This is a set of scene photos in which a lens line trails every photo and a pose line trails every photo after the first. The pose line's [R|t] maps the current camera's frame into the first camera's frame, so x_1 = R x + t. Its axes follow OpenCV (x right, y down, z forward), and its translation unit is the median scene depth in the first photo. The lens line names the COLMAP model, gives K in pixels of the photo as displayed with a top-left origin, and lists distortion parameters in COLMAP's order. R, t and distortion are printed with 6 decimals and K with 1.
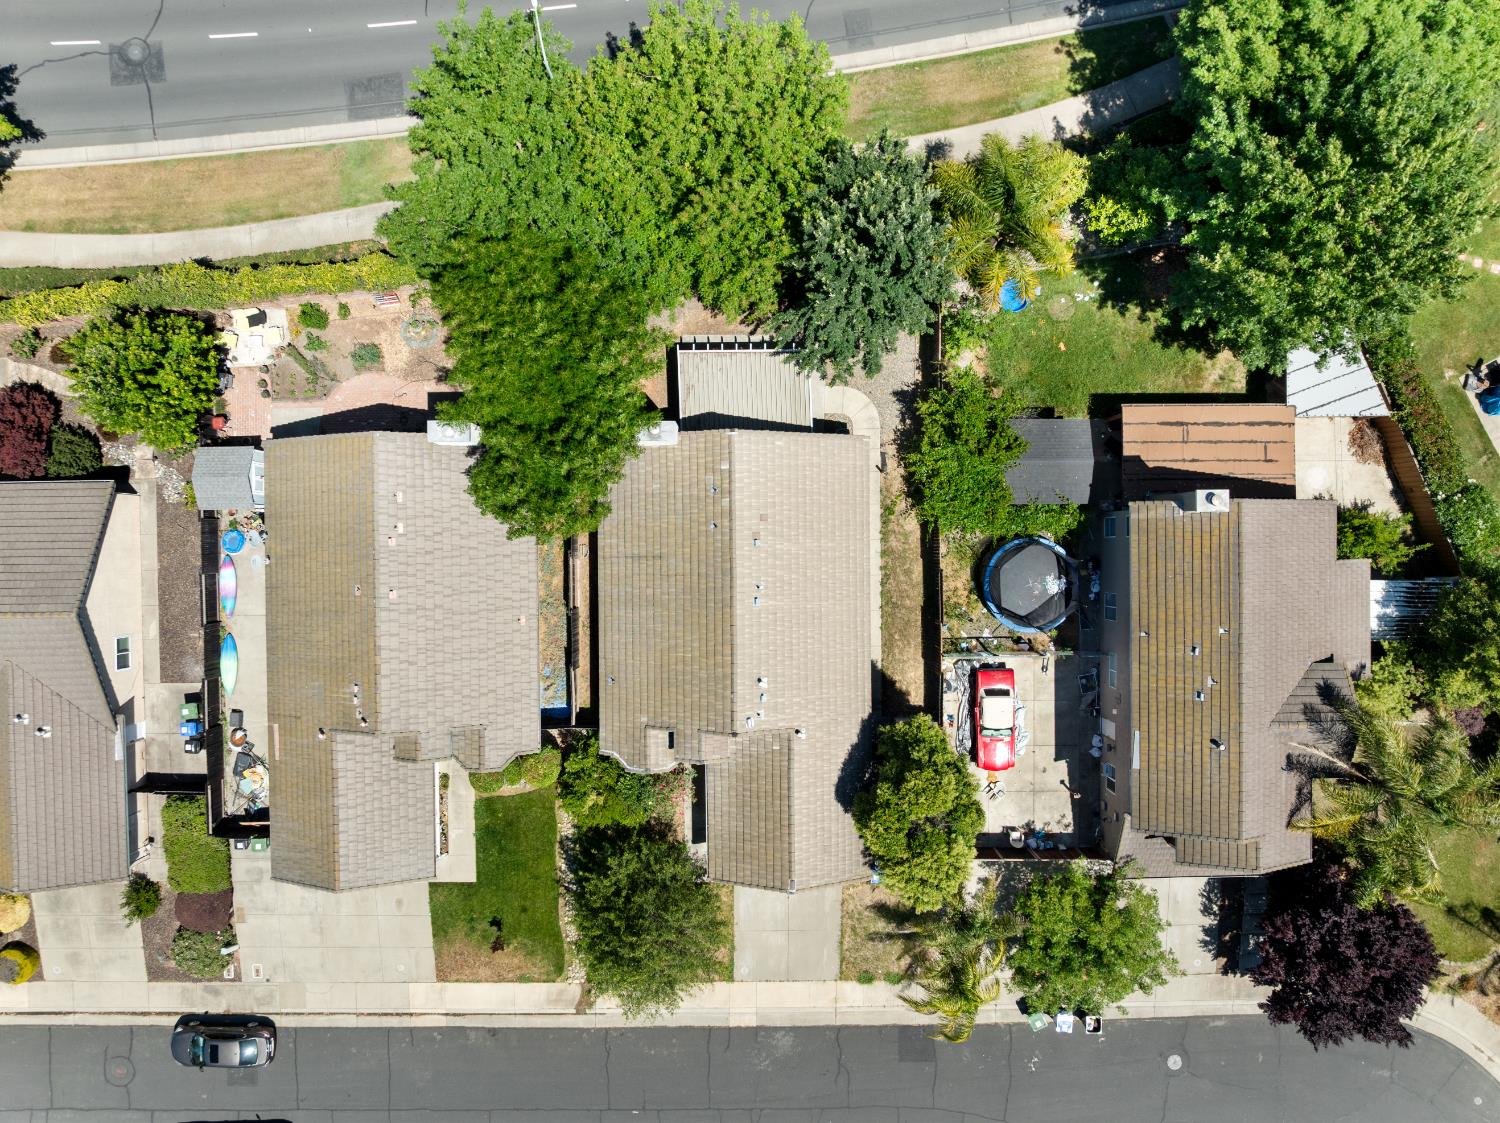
lens RADIAL K [[1051.0, 0, 750.0], [0, 1051.0, 561.5], [0, 0, 1]] dist [-0.021425, -0.045399]
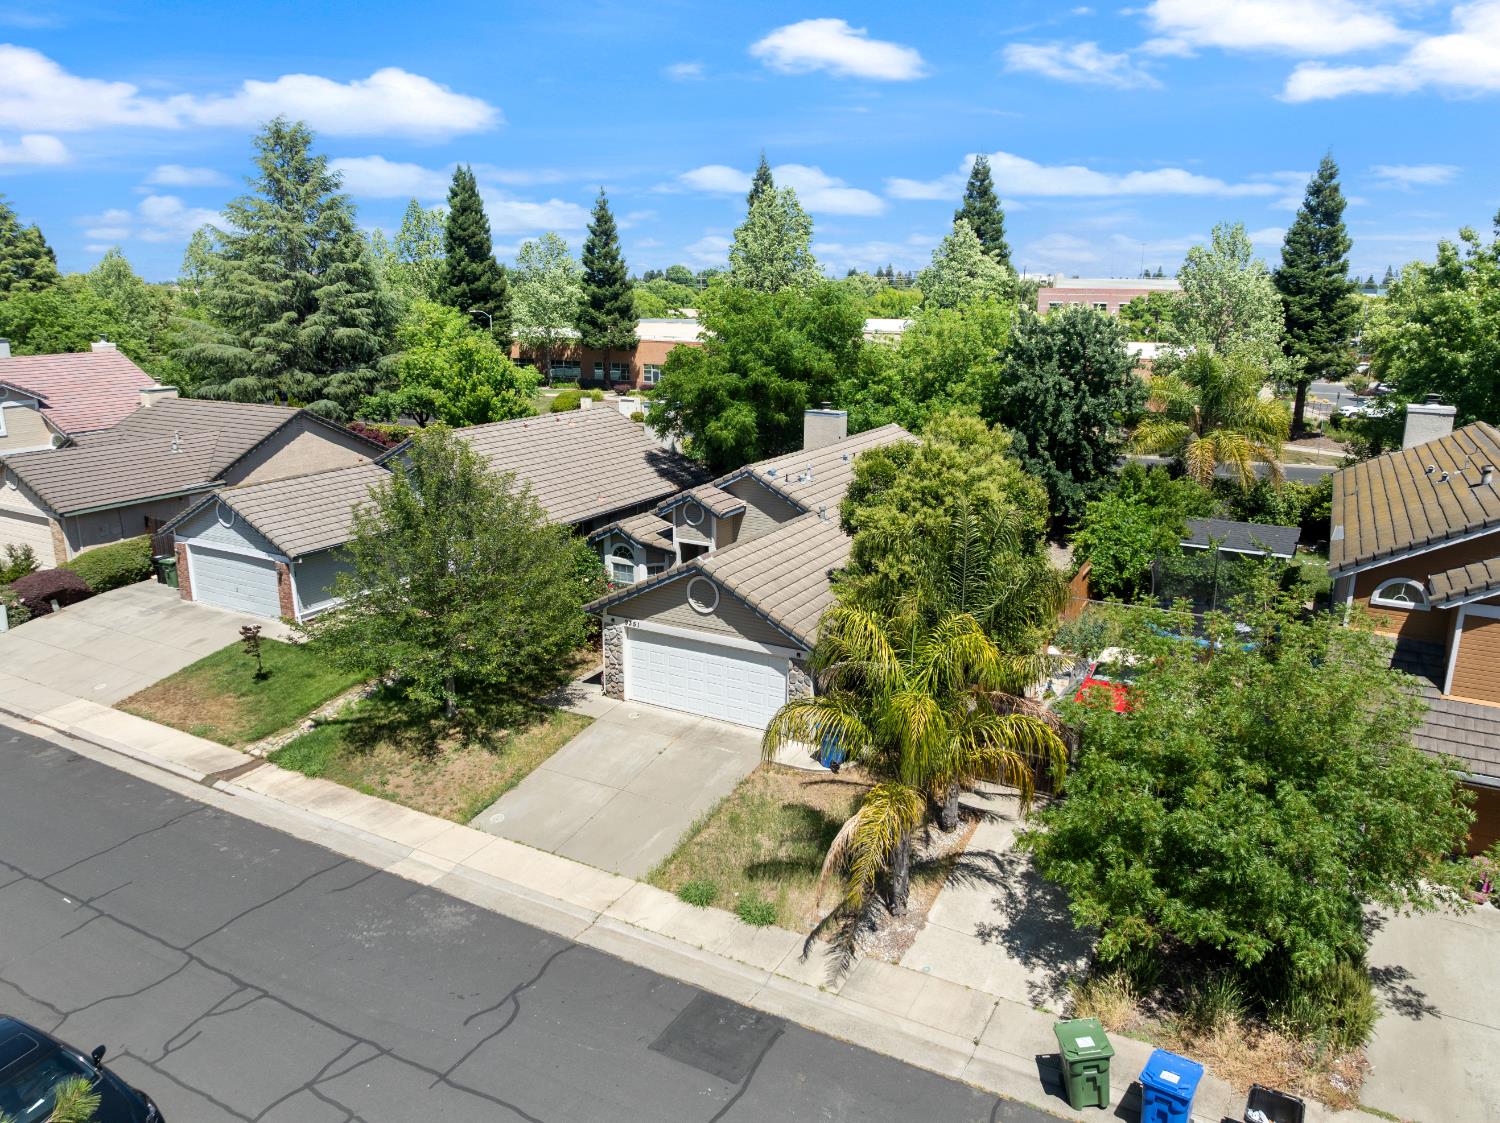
lens RADIAL K [[1053.3, 0, 750.0], [0, 1053.3, 561.5], [0, 0, 1]] dist [-0.041994, 0.008889]
pose [[0.870007, 0.130740, -0.475389, 0.313831], [-0.492922, 0.209610, -0.844448, 0.720531], [-0.010757, 0.969005, 0.246807, 0.761790]]
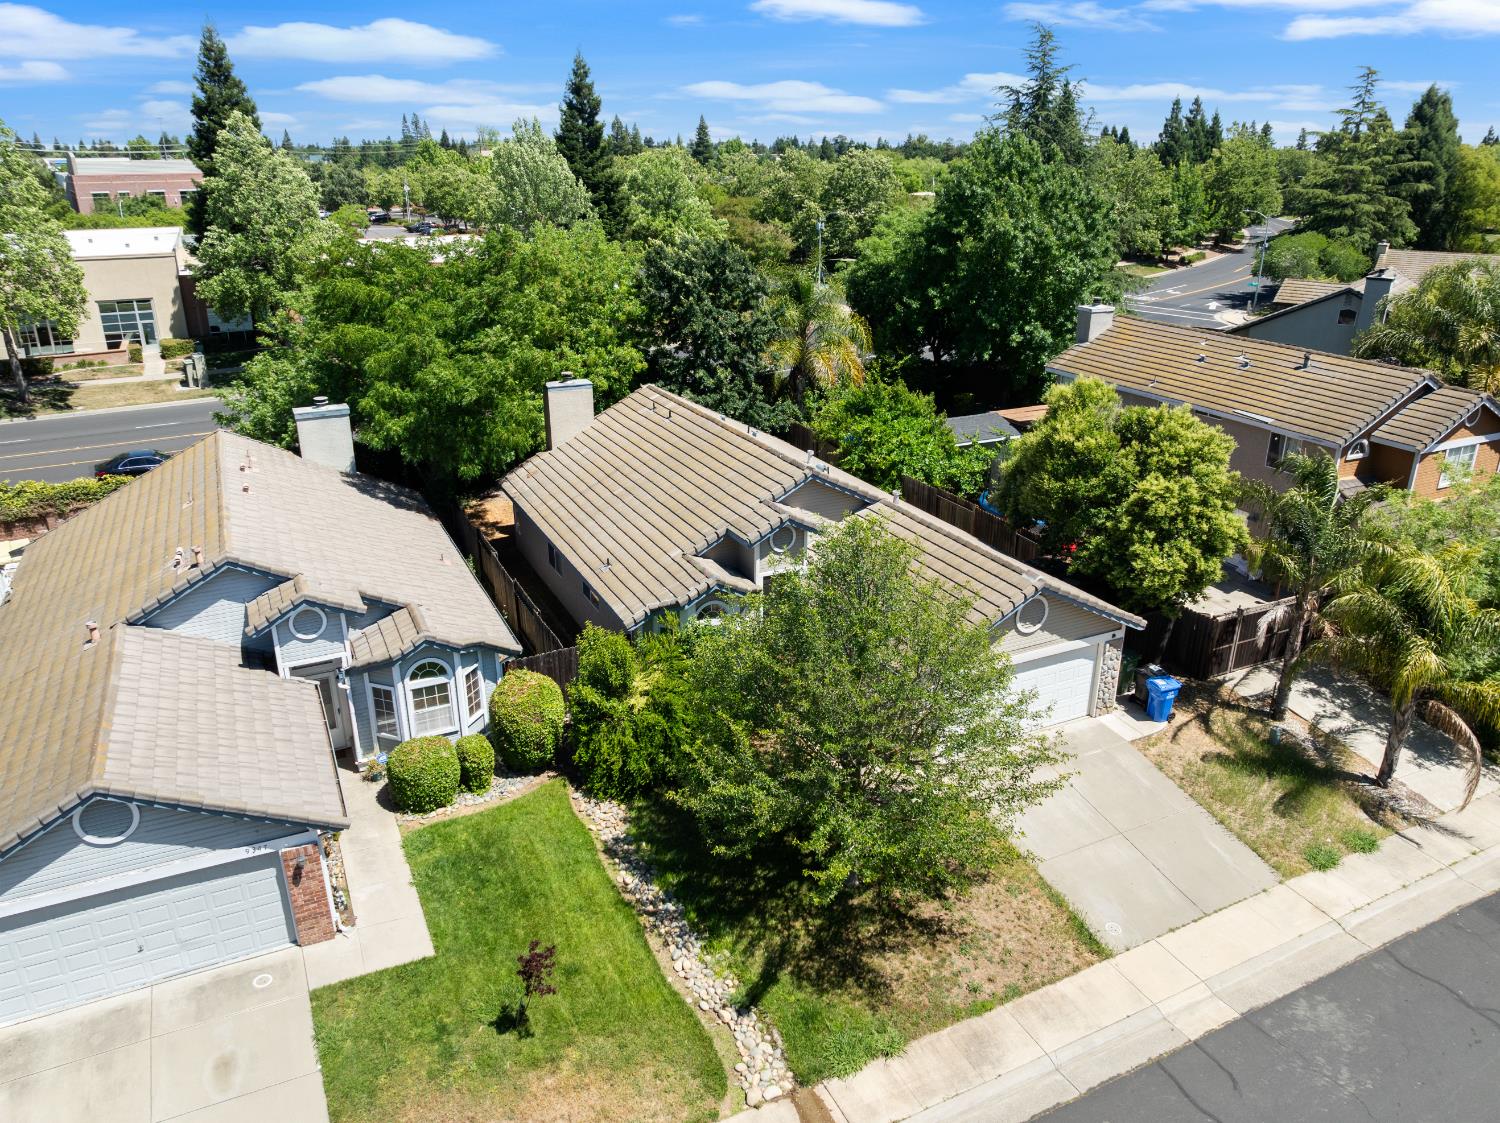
lens RADIAL K [[1053.3, 0, 750.0], [0, 1053.3, 561.5], [0, 0, 1]] dist [-0.041994, 0.008889]
pose [[0.902332, -0.154557, 0.402380, -0.286678], [0.431041, 0.321227, -0.843218, 0.636951], [0.001070, 0.934305, 0.356473, 0.708608]]
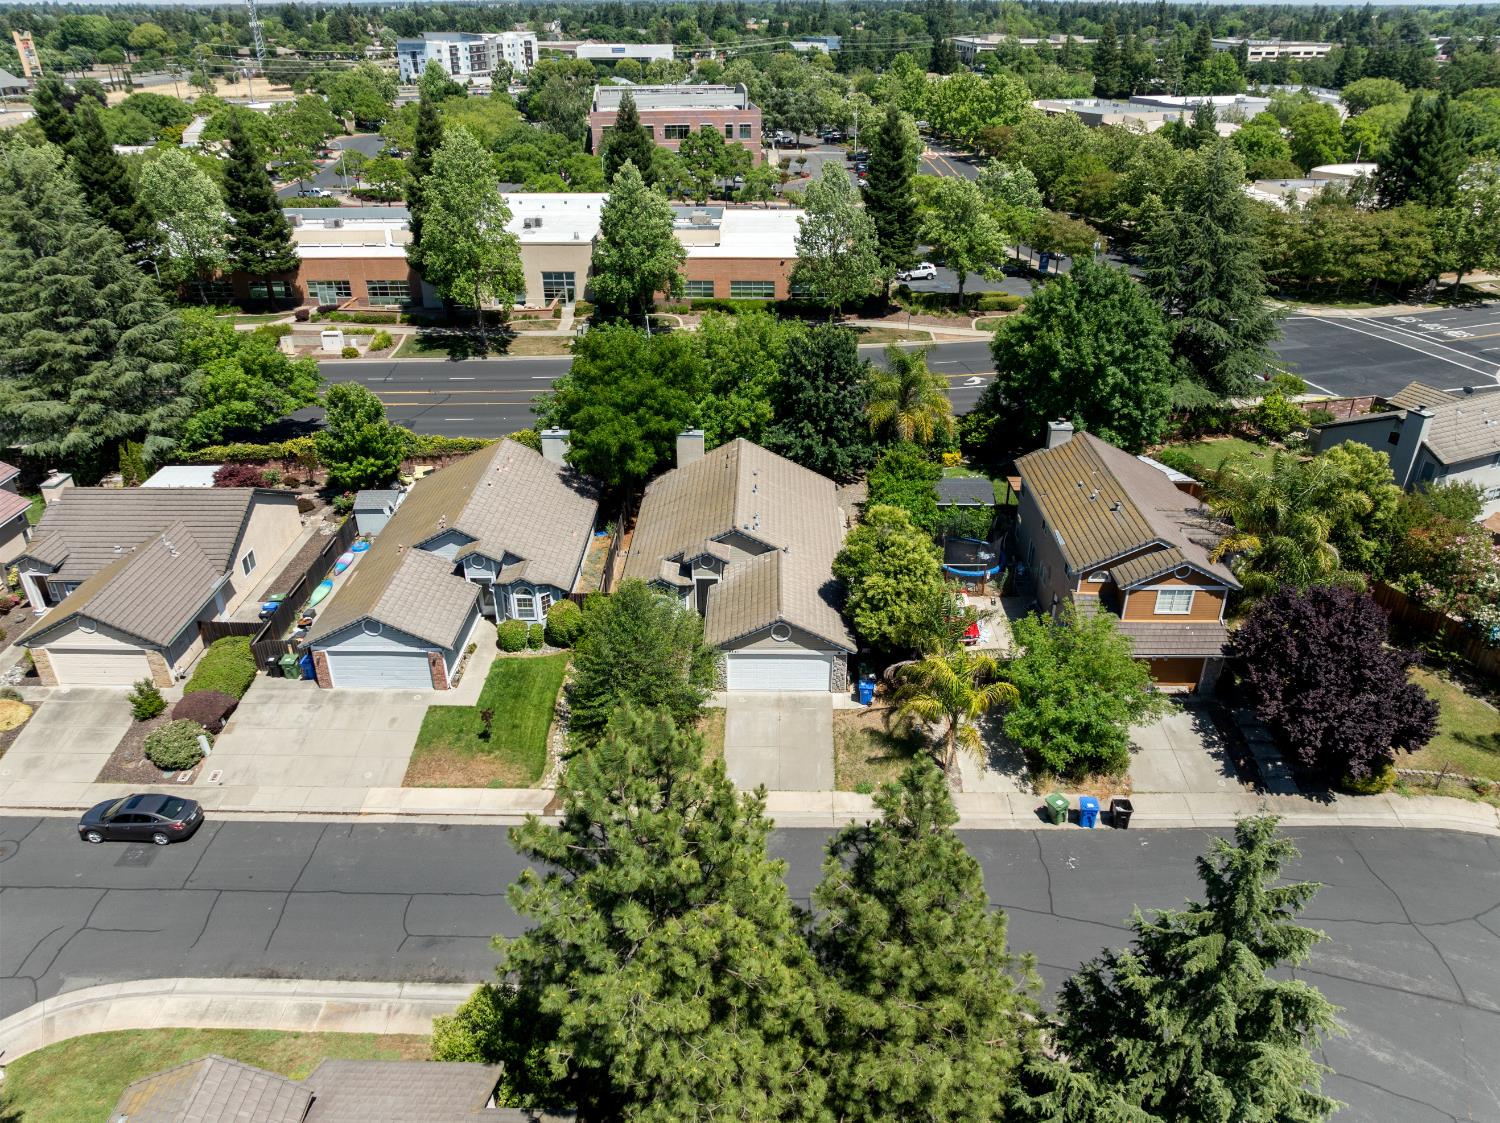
lens RADIAL K [[1053.3, 0, 750.0], [0, 1053.3, 561.5], [0, 0, 1]] dist [-0.041994, 0.008889]
pose [[0.999635, 0.013342, -0.023494, 0.028969], [-0.027005, 0.466410, -0.884156, 1.127309], [-0.000839, 0.884468, 0.466600, 0.389137]]
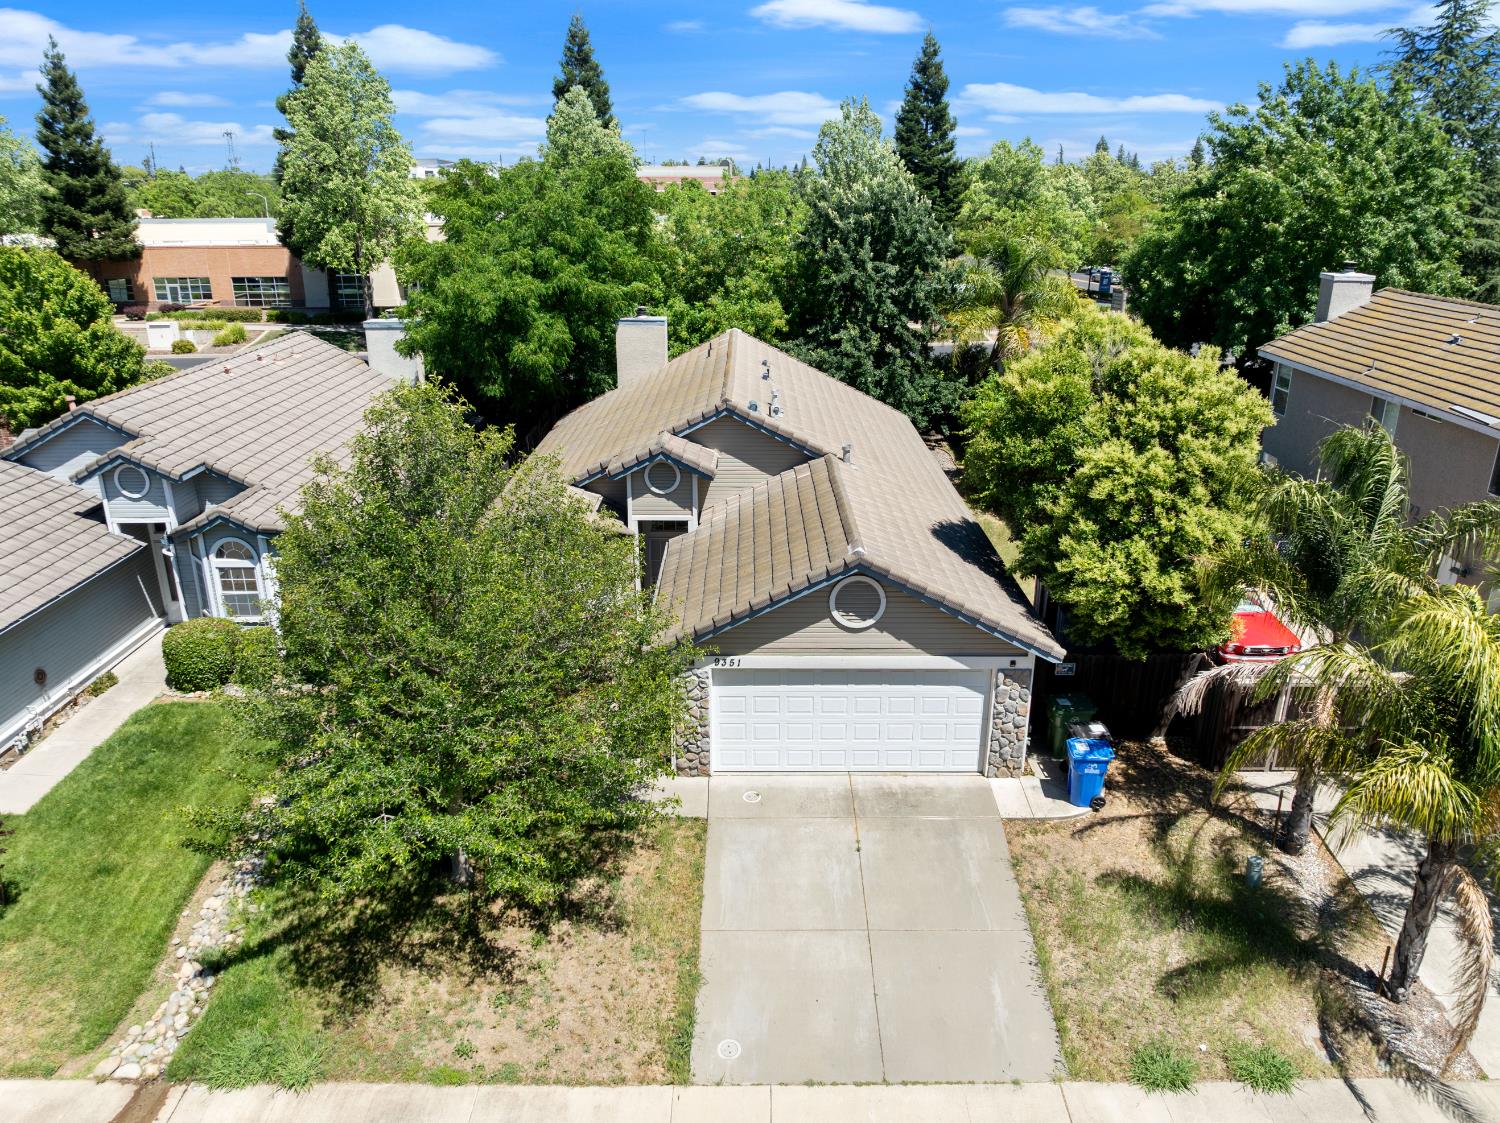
lens RADIAL K [[1053.3, 0, 750.0], [0, 1053.3, 561.5], [0, 0, 1]] dist [-0.041994, 0.008889]
pose [[0.999942, 0.007188, -0.007974, 0.001583], [-0.009908, 0.332074, -0.943201, 0.616118], [-0.004132, 0.943226, 0.332126, 0.778663]]
